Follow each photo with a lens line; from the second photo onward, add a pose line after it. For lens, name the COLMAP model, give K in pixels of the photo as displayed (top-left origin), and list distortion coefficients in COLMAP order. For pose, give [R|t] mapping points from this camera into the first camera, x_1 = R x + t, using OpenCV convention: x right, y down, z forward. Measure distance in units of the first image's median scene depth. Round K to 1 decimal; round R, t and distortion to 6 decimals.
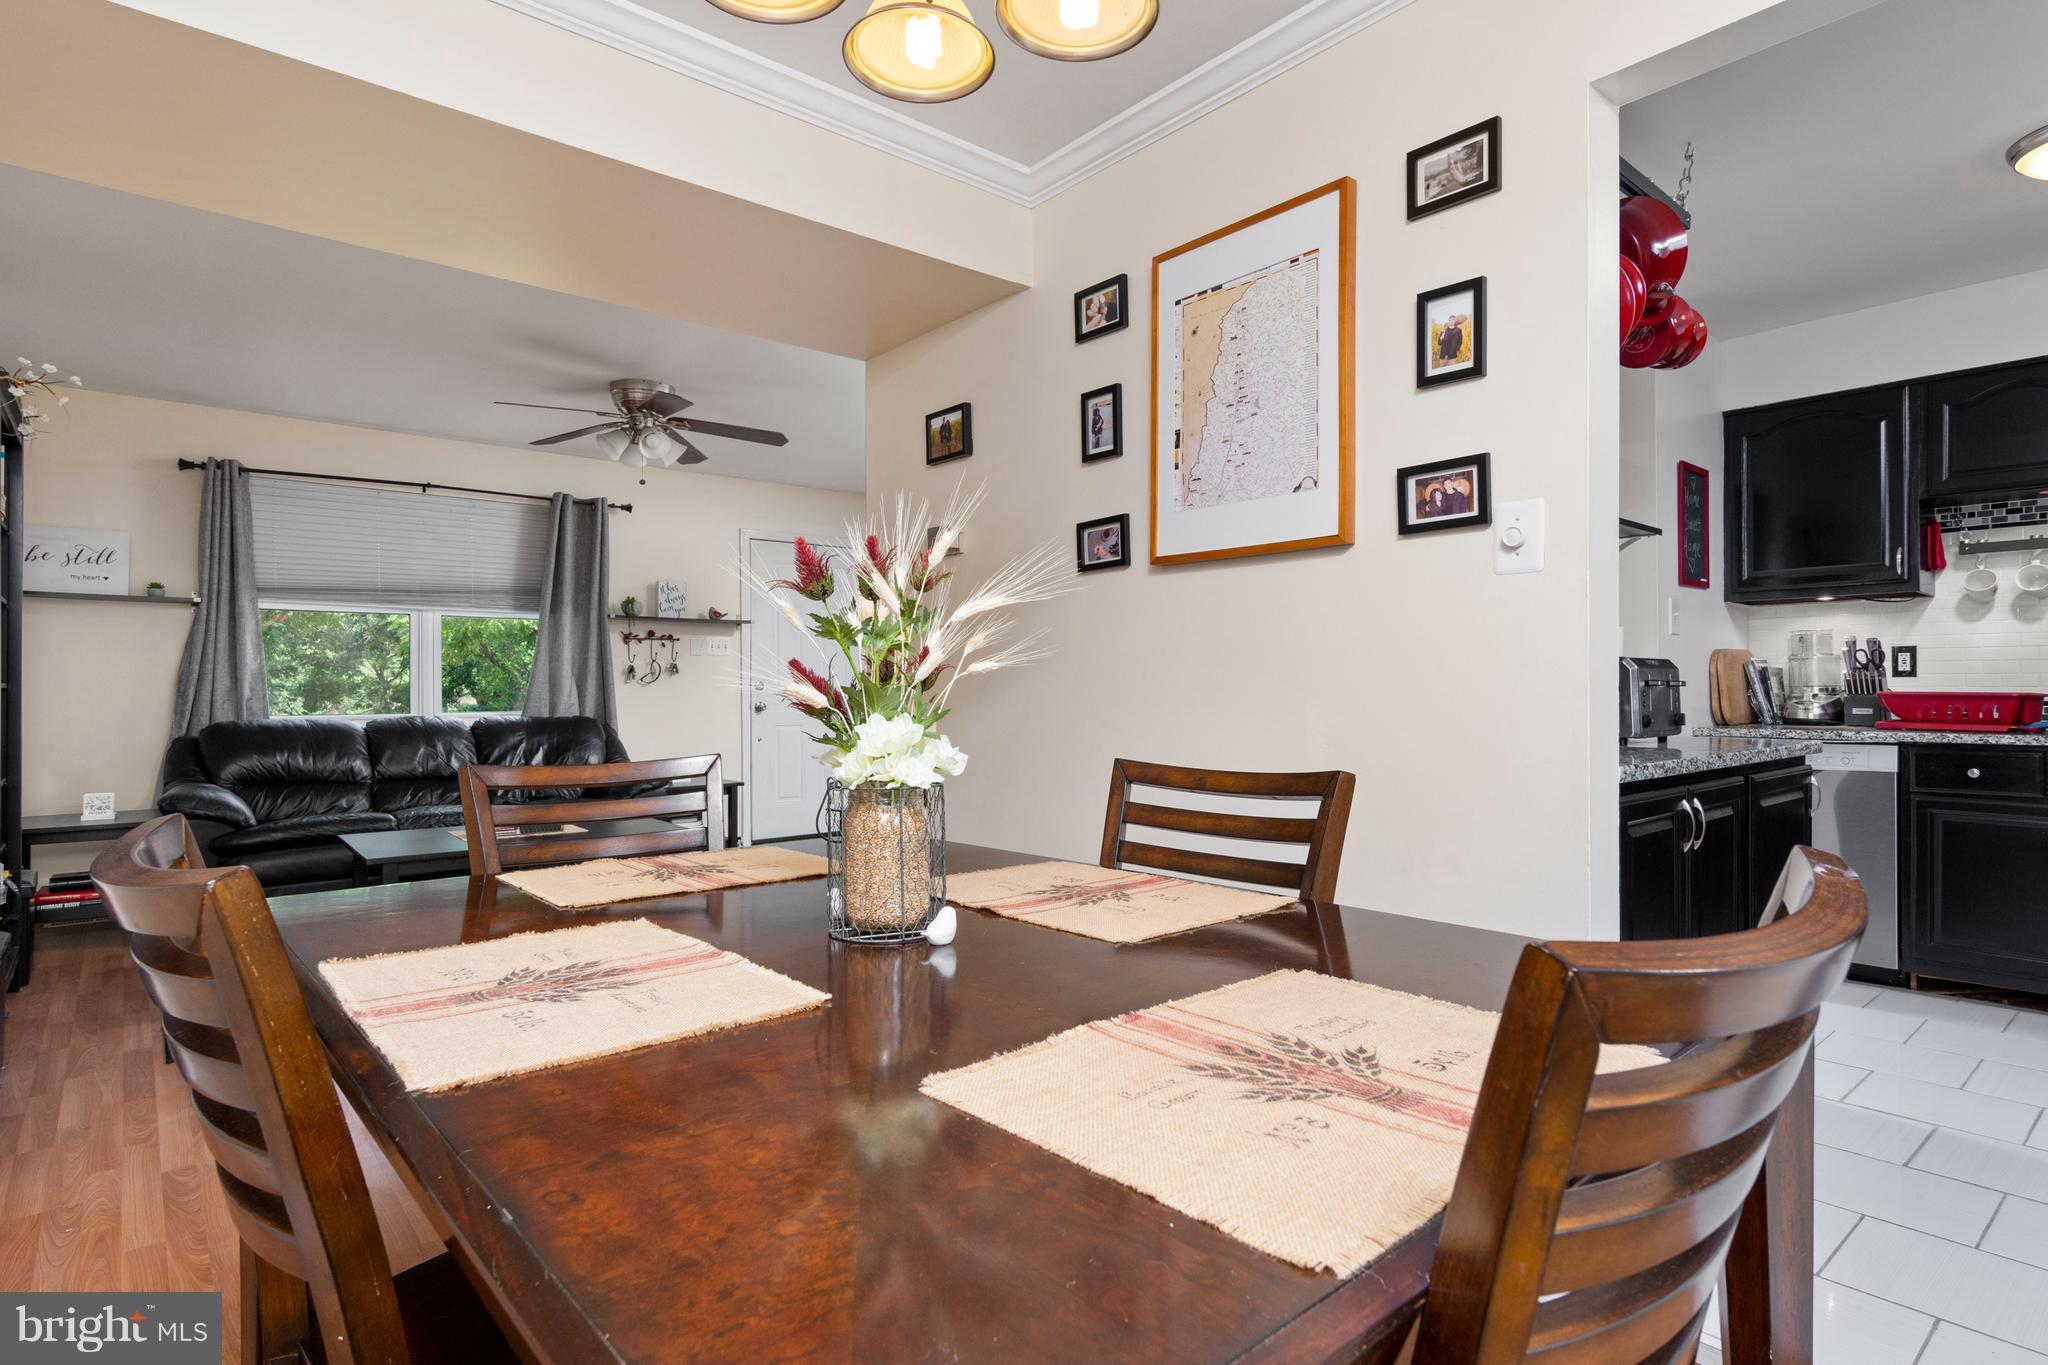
lens RADIAL K [[1077.2, 0, 1017.2], [0, 1077.2, 680.9], [0, 0, 1]] dist [0.000911, 0.000549]
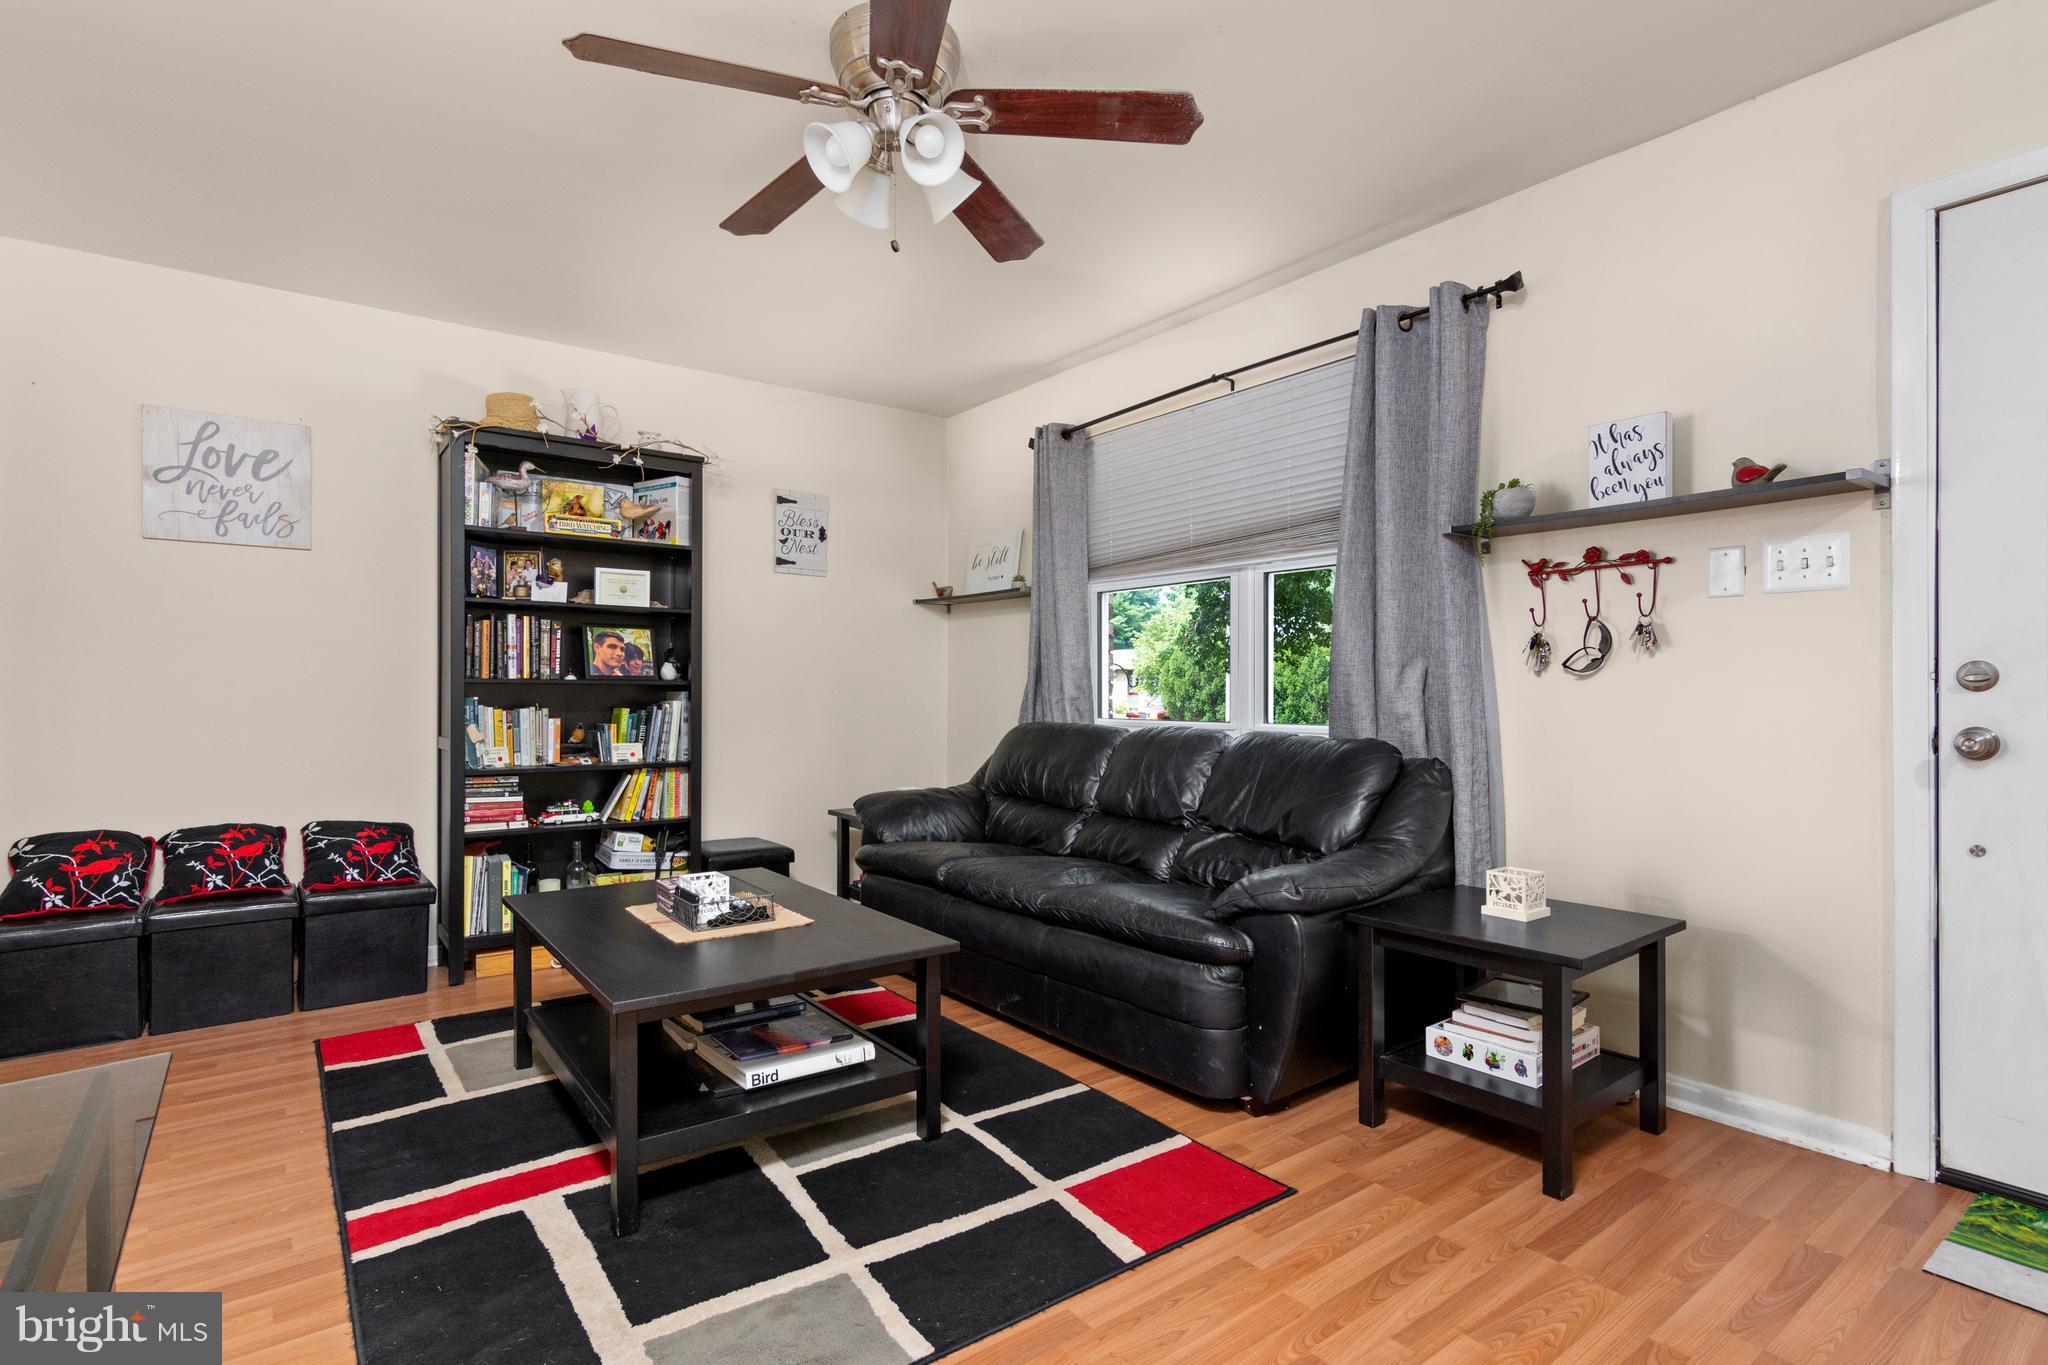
lens RADIAL K [[1002.1, 0, 1009.6], [0, 1002.1, 685.7], [0, 0, 1]] dist [0.001492, 0.001157]
pose [[-0.071178, -0.003828, -0.997456, 0.084929], [0.002086, 0.999990, -0.003986, 0.010514], [0.997461, -0.002365, -0.071169, 0.994597]]
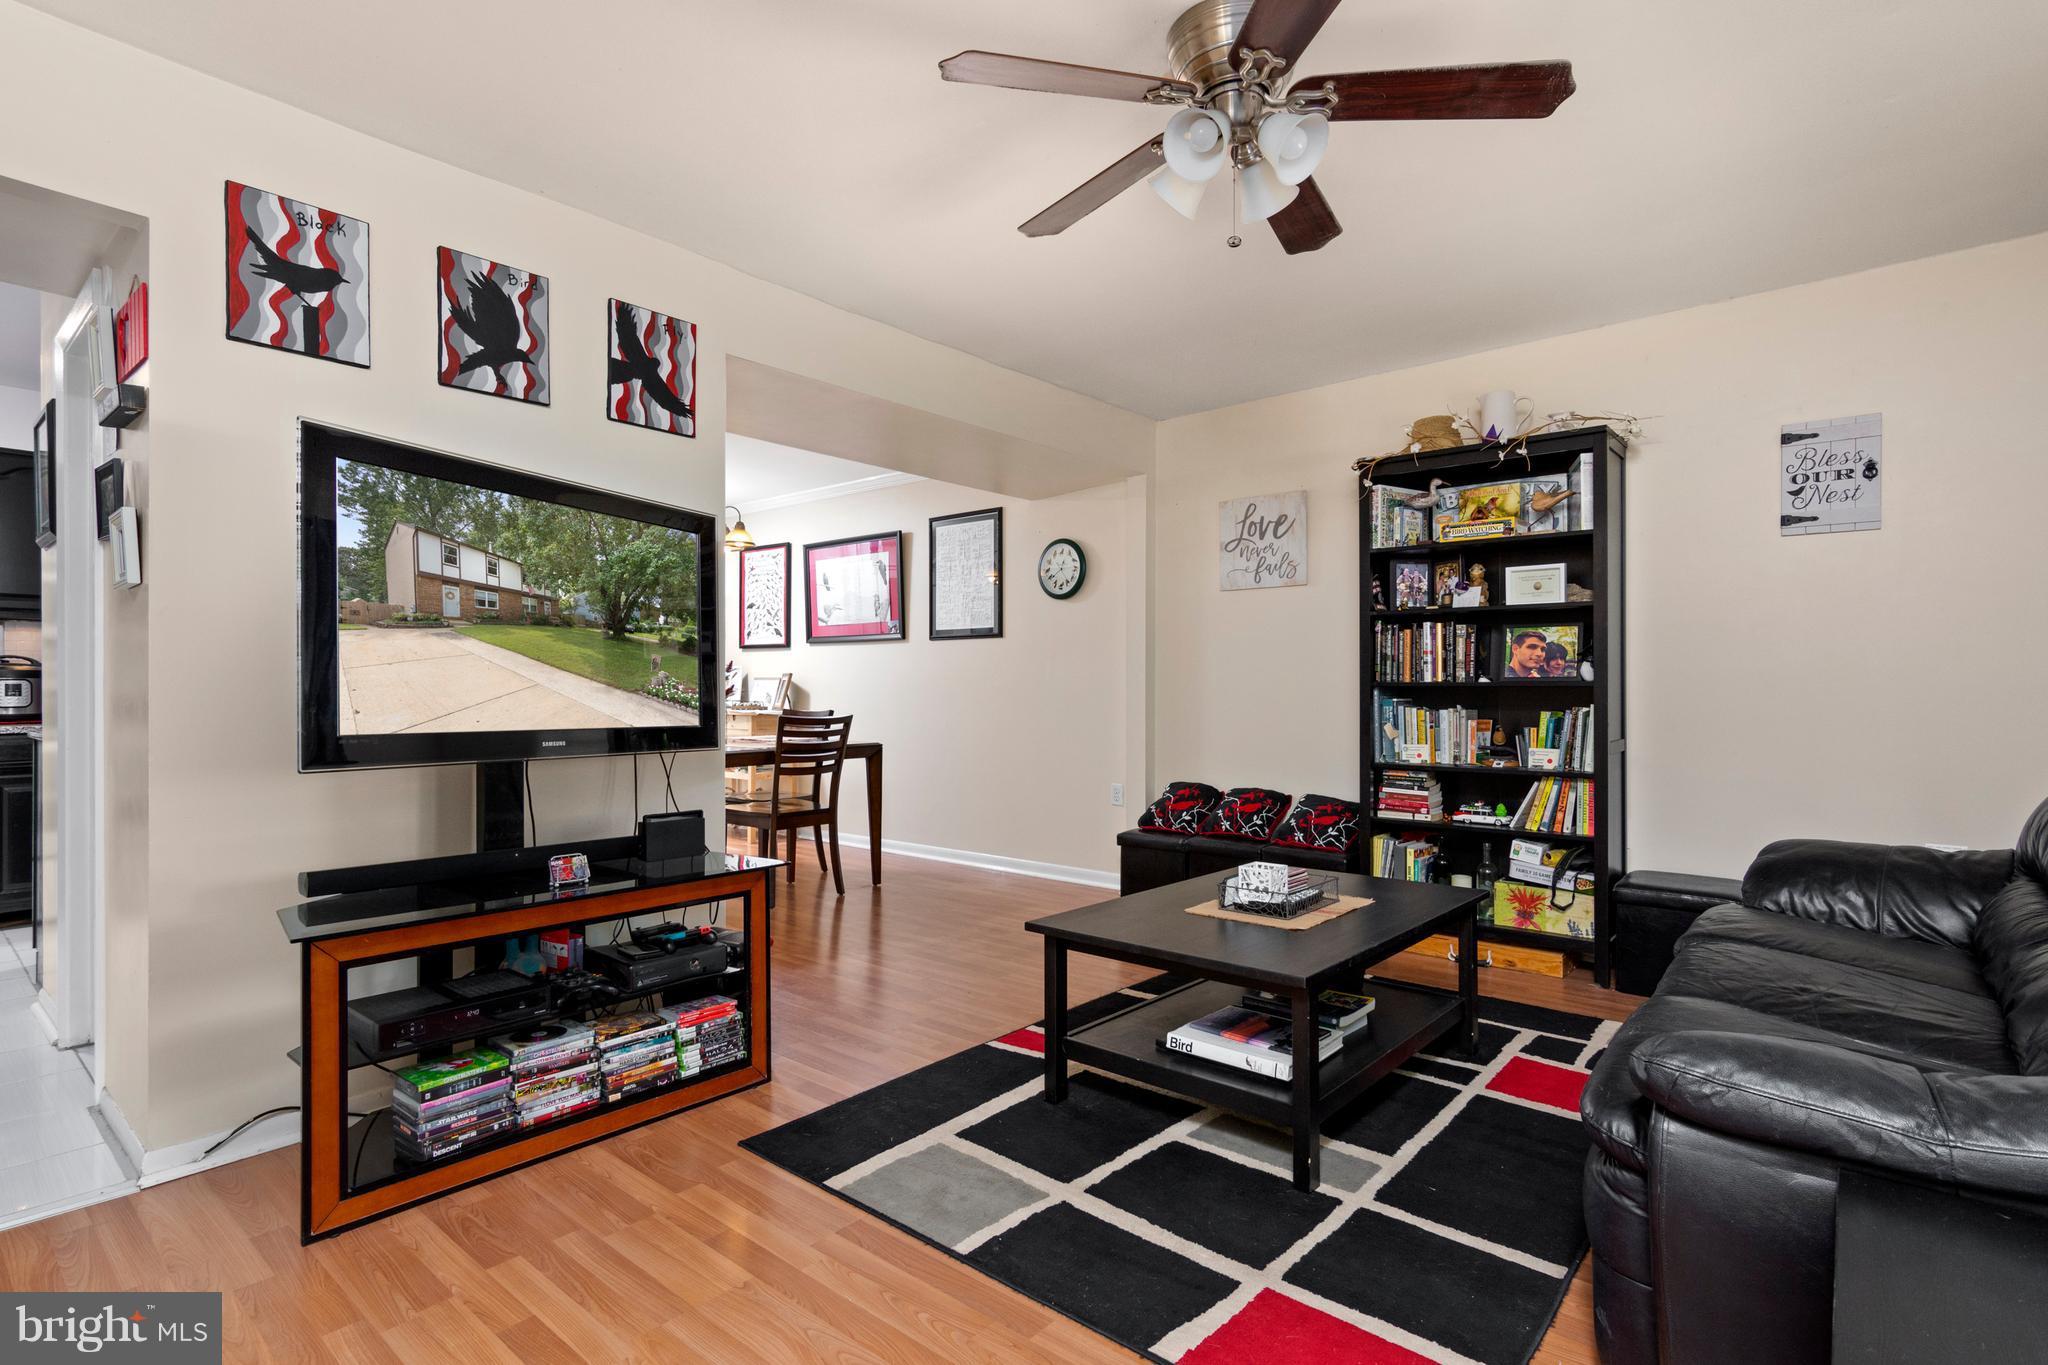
lens RADIAL K [[1002.1, 0, 1029.7], [0, 1002.1, 678.4], [0, 0, 1]] dist [0.001492, 0.001157]
pose [[-0.988411, 0.001296, -0.151799, -0.176776], [0.003641, 0.999878, -0.015168, 0.009883], [0.151761, -0.015545, -0.988295, 1.300686]]
